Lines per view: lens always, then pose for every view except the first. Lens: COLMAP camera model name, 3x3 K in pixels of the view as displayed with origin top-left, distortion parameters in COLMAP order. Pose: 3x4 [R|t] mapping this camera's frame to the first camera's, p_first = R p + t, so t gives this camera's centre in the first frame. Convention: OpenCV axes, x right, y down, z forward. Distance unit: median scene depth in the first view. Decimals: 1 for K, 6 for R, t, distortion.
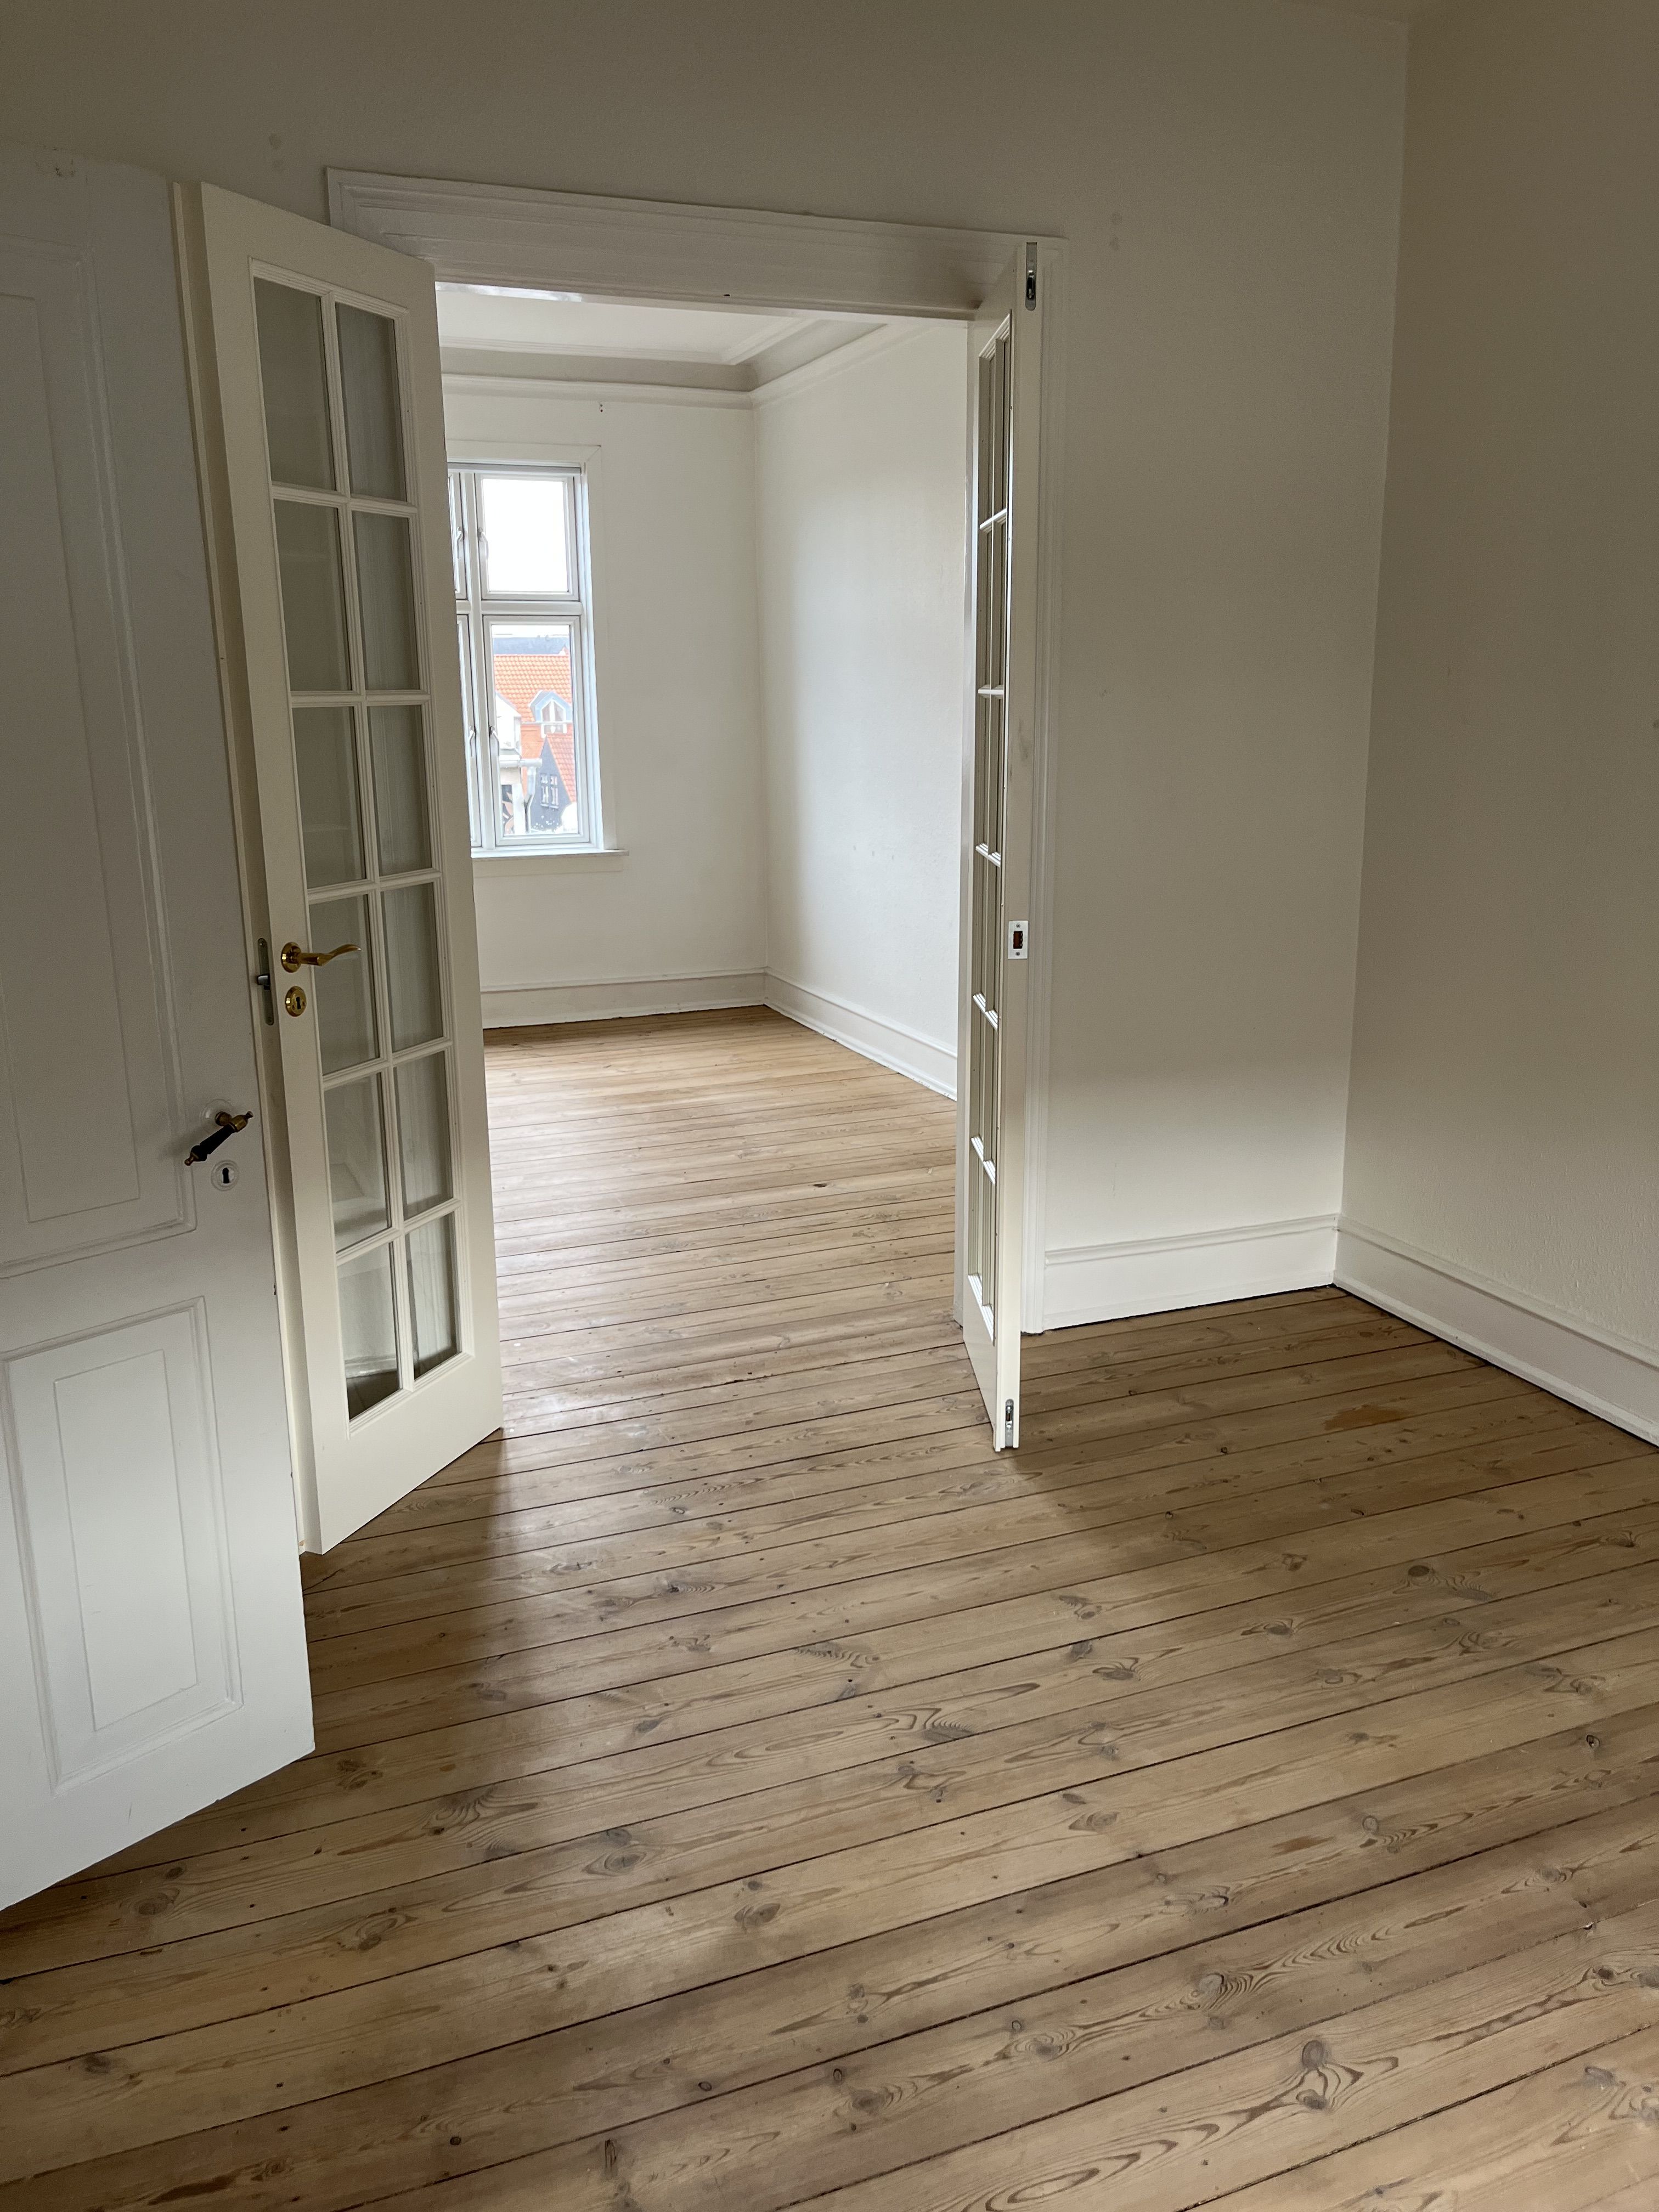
lens RADIAL K [[1669.6, 0, 834.5], [0, 1669.6, 1118.7], [0, 0, 1]] dist [0.052130, -0.077233]
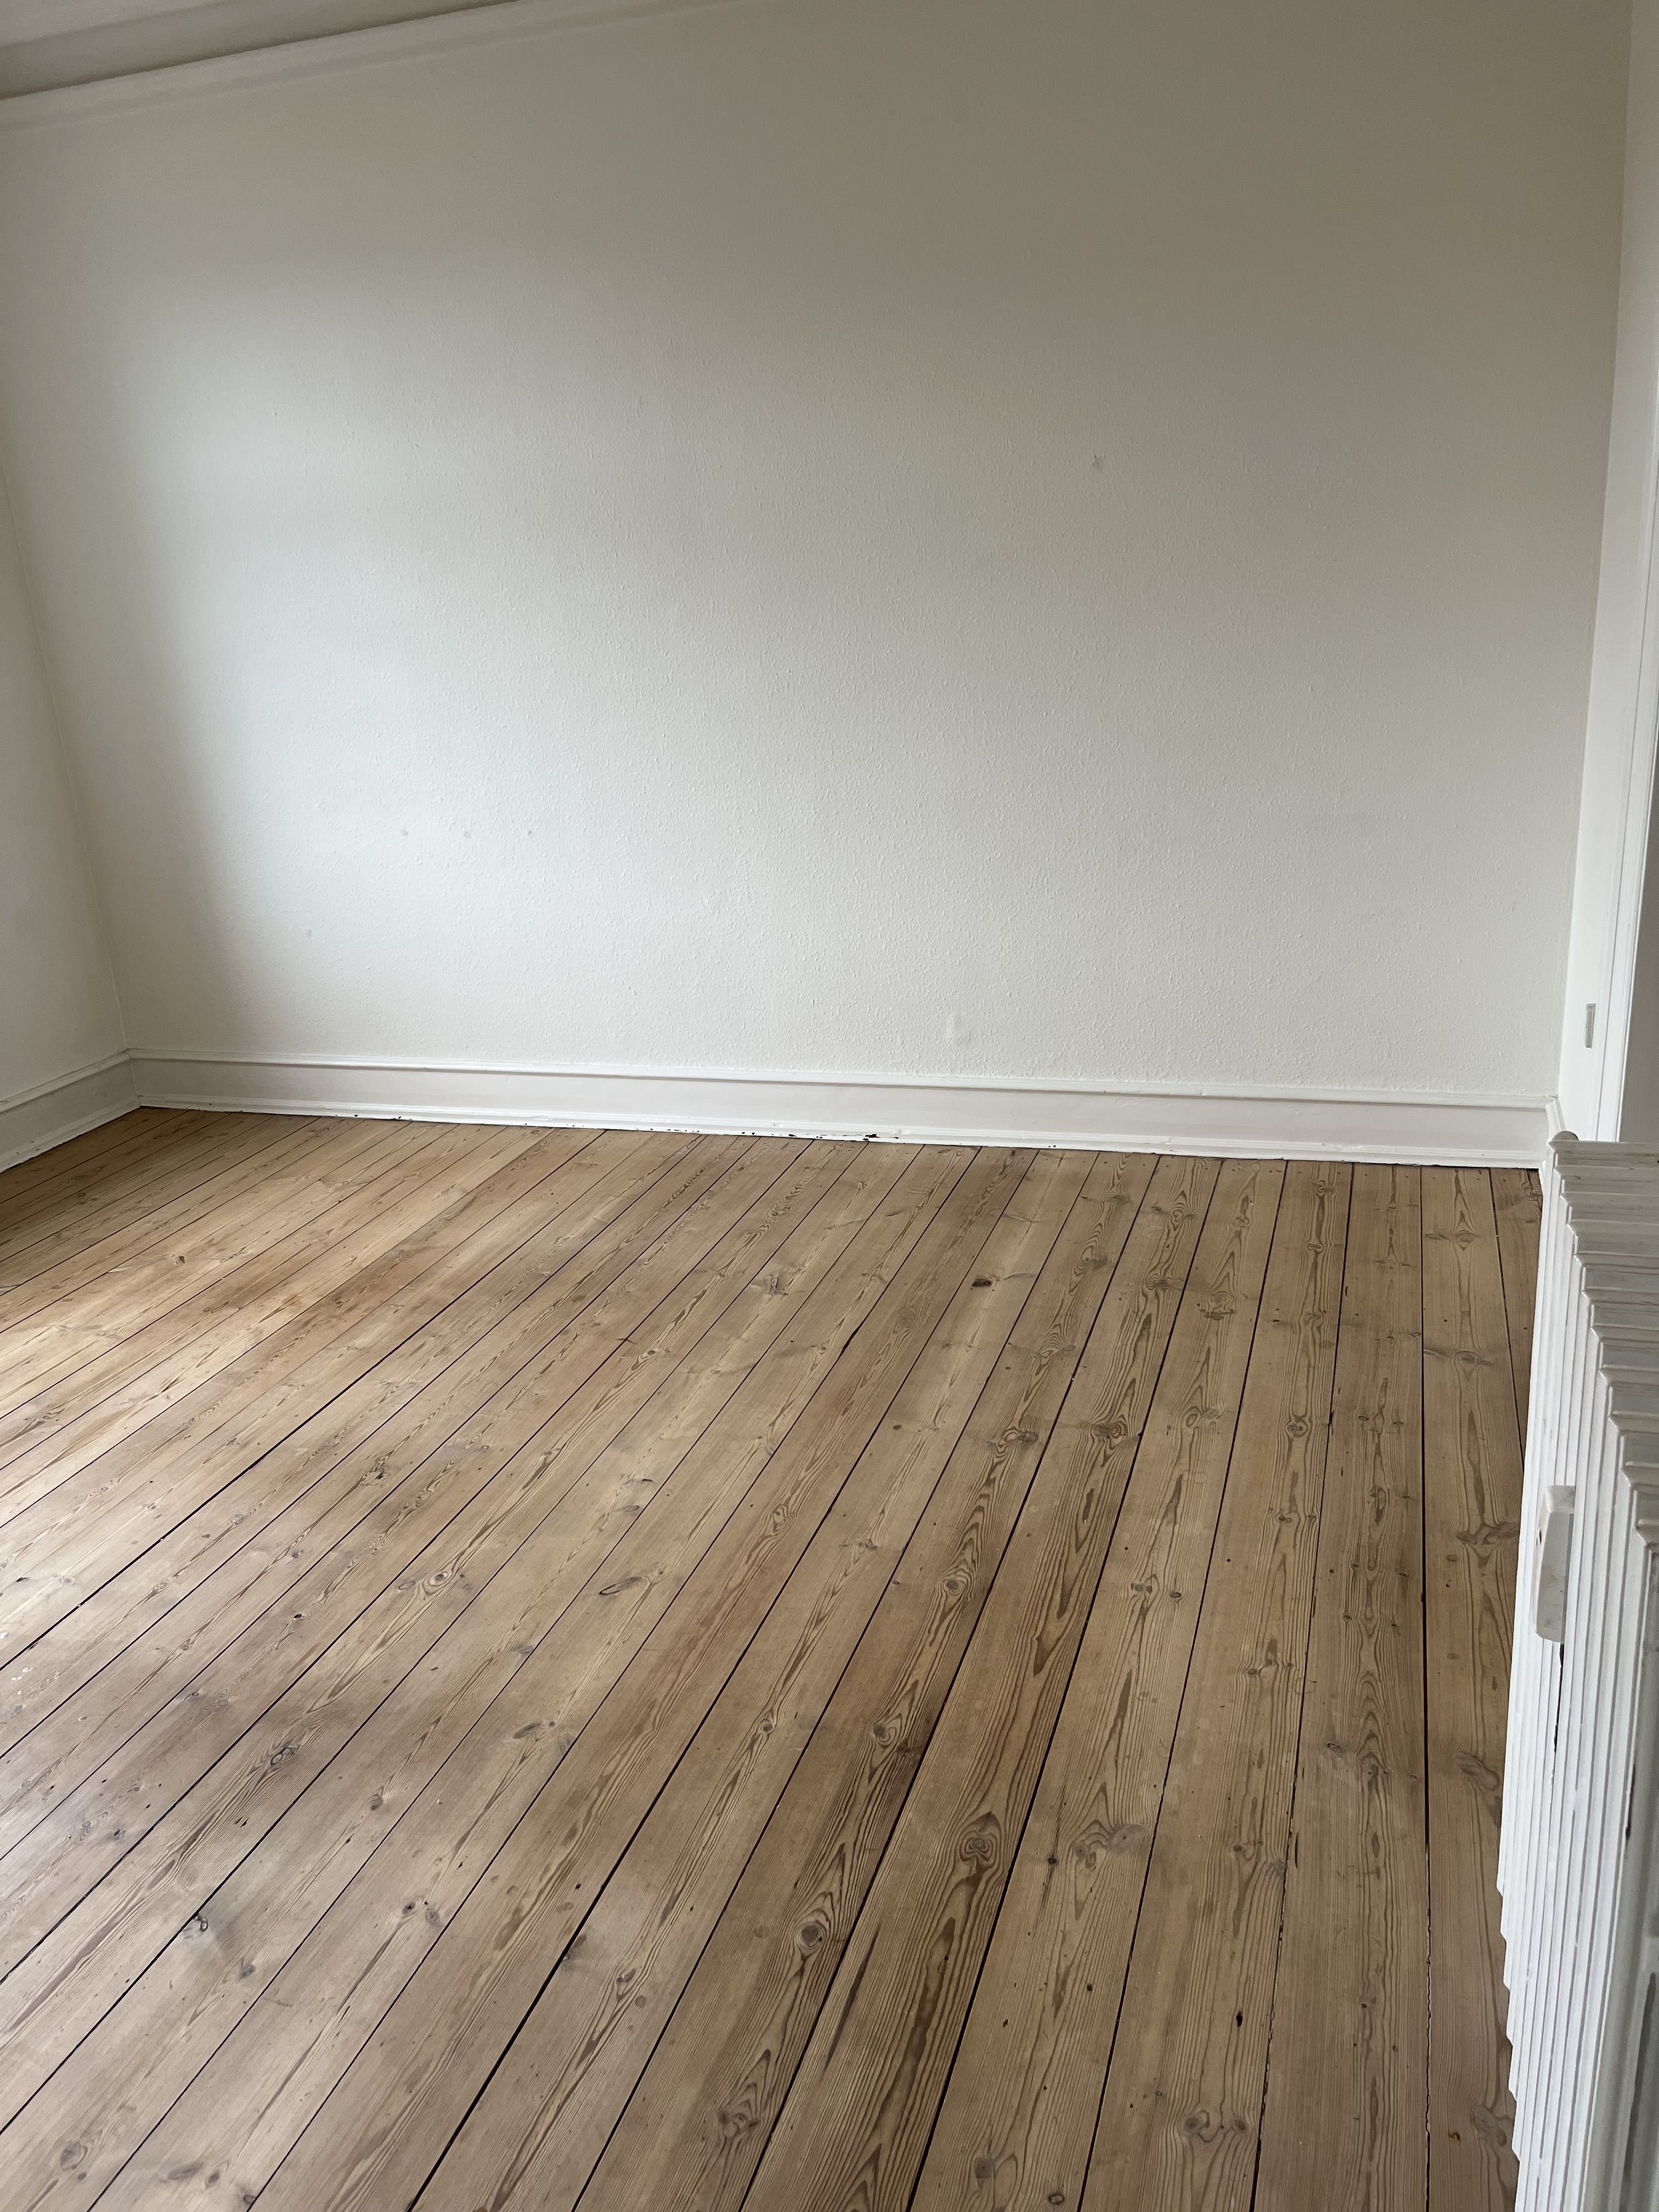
lens RADIAL K [[1669.6, 0, 834.5], [0, 1669.6, 1118.7], [0, 0, 1]] dist [0.052130, -0.077233]
pose [[0.636834, -0.272767, 0.721139, -0.412268], [0.247762, 0.958119, 0.143605, -0.109479], [-0.730107, 0.087218, 0.677744, 0.439073]]
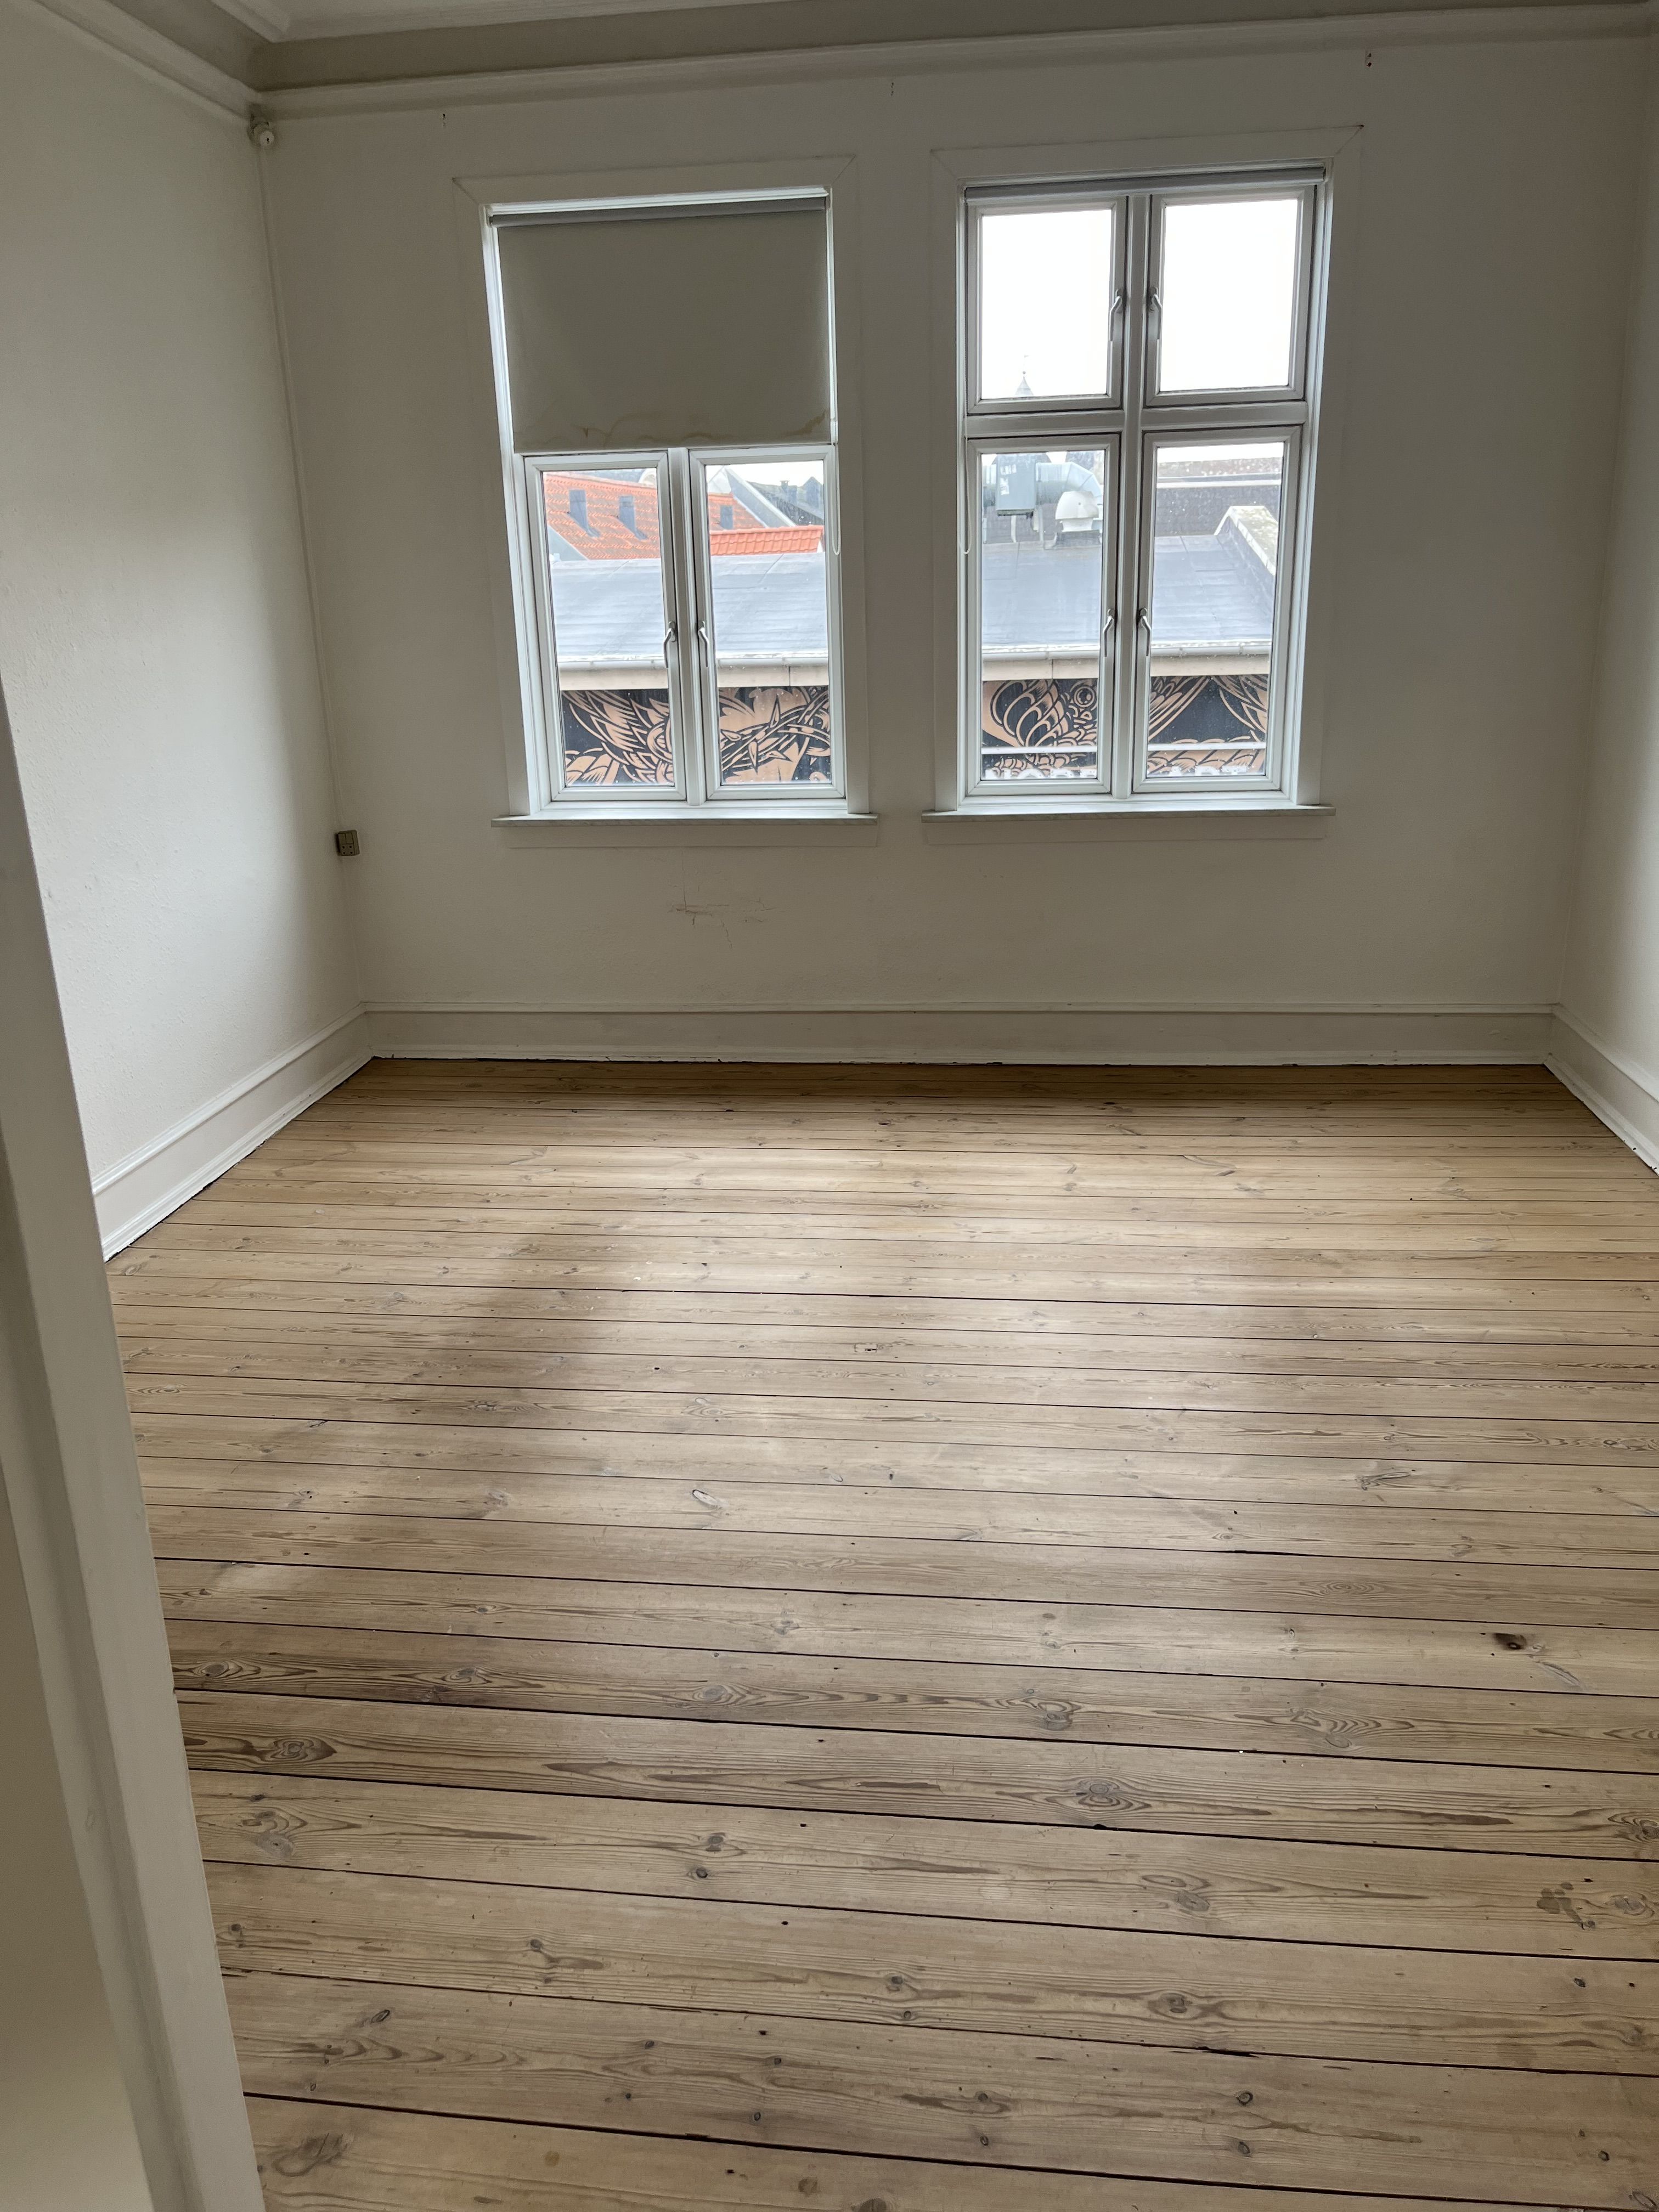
lens RADIAL K [[1669.6, 0, 834.5], [0, 1669.6, 1118.7], [0, 0, 1]] dist [0.052130, -0.077233]
pose [[0.880262, 0.132960, -0.455479, 0.014832], [-0.101595, 0.990489, 0.092793, -0.095802], [0.463484, -0.035408, 0.885397, 0.401267]]
